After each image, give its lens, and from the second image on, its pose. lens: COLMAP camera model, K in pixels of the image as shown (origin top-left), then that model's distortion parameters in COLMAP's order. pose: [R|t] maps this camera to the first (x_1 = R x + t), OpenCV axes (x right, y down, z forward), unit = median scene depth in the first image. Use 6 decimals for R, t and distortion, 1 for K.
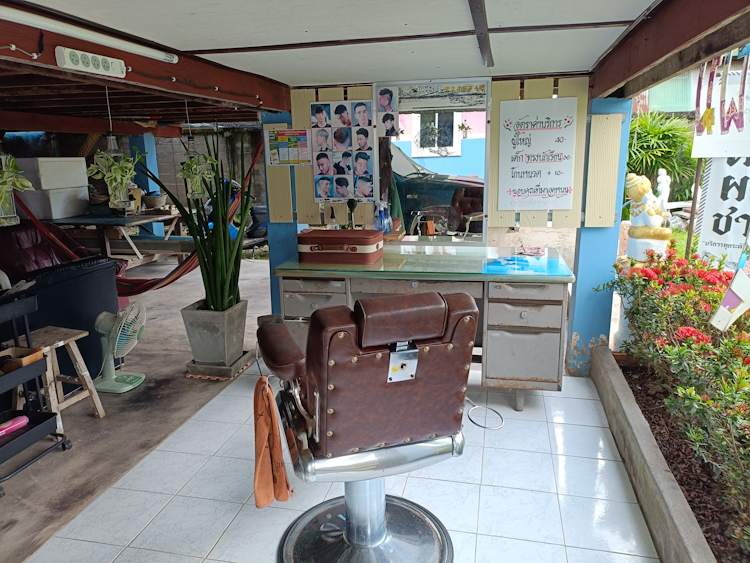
lens RADIAL K [[550.4, 0, 375.2], [0, 550.4, 284.3], [0, 0, 1]] dist [0.039761, -0.030189]
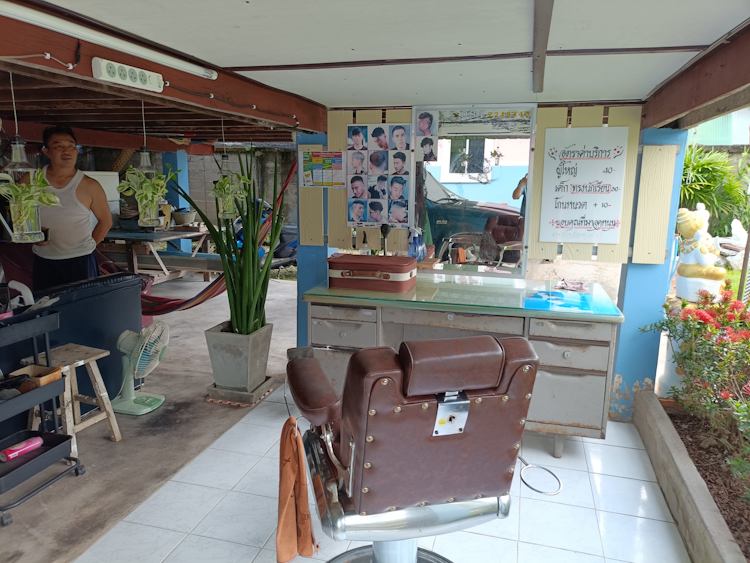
lens RADIAL K [[550.4, 0, 375.2], [0, 550.4, 284.3], [0, 0, 1]] dist [0.039761, -0.030189]
pose [[0.998404, 0.040731, -0.039132, -0.019864], [-0.042267, 0.998336, -0.039237, -0.011696], [0.037469, 0.040828, 0.998463, 0.043360]]
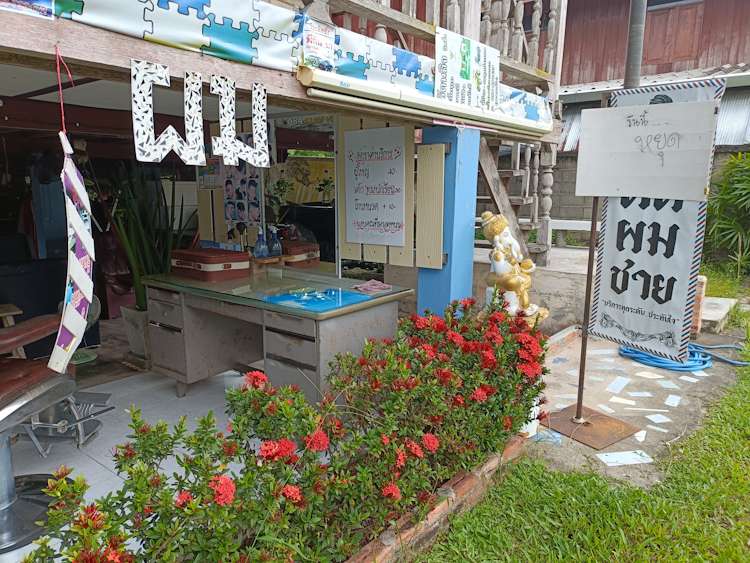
lens RADIAL K [[550.4, 0, 375.2], [0, 550.4, 284.3], [0, 0, 1]] dist [0.039761, -0.030189]
pose [[0.897739, 0.102331, -0.428478, 0.713595], [-0.124605, 0.991912, -0.024179, -0.044365], [0.422539, 0.075097, 0.903228, 0.156359]]
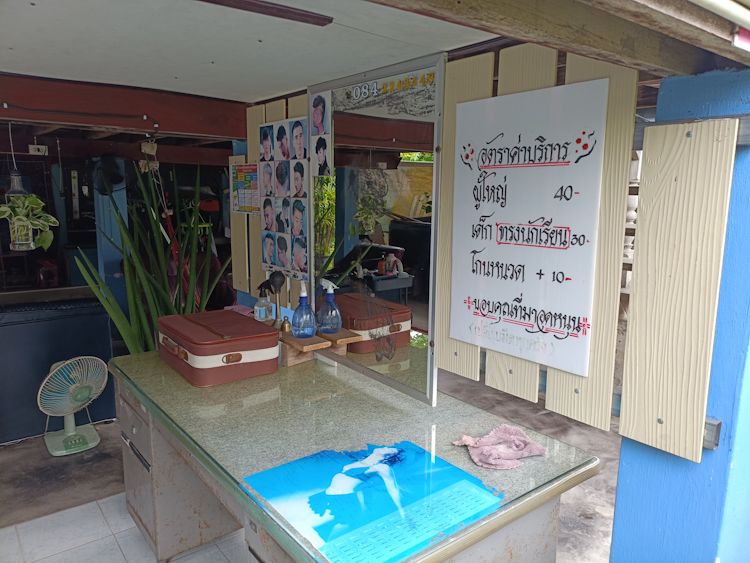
lens RADIAL K [[550.4, 0, 375.2], [0, 550.4, 284.3], [0, 0, 1]] dist [0.039761, -0.030189]
pose [[0.771585, 0.139814, -0.620571, 0.469415], [-0.178194, 0.983995, 0.000137, -0.172040], [0.610658, 0.110476, 0.784150, 0.613922]]
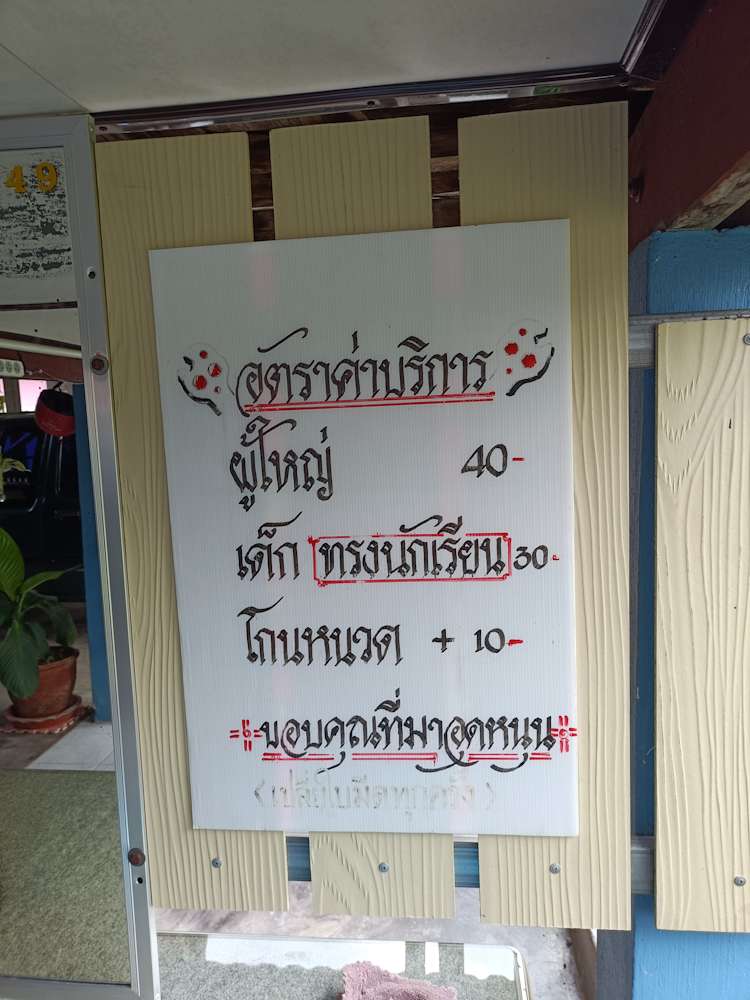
lens RADIAL K [[733.8, 0, 355.6], [0, 733.8, 499.8], [0, 0, 1]] dist [0.039761, -0.030189]
pose [[0.993647, -0.026009, 0.109492, 0.260529], [0.039747, 0.991332, -0.125222, -0.216669], [-0.105286, 0.128778, 0.986068, 0.760301]]
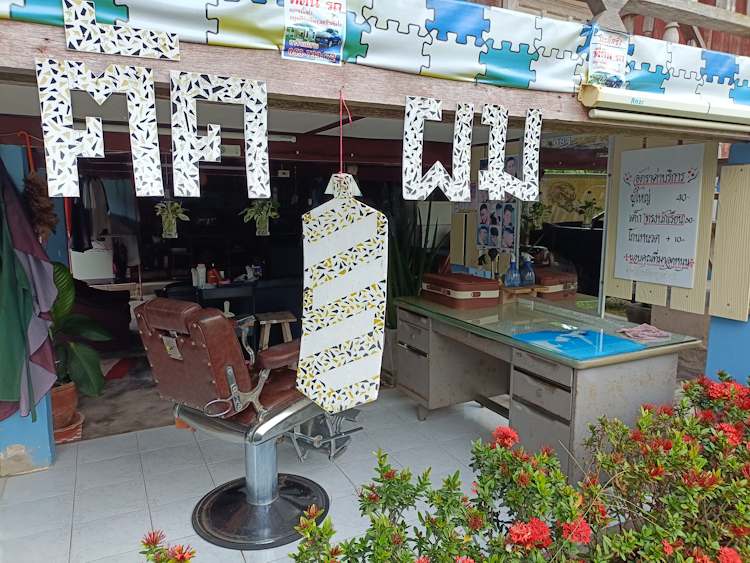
lens RADIAL K [[550.4, 0, 375.2], [0, 550.4, 284.3], [0, 0, 1]] dist [0.039761, -0.030189]
pose [[0.628545, 0.143897, -0.764346, 0.663023], [-0.198896, 0.979798, 0.020901, -0.070936], [0.751912, 0.138888, 0.644468, 0.186743]]
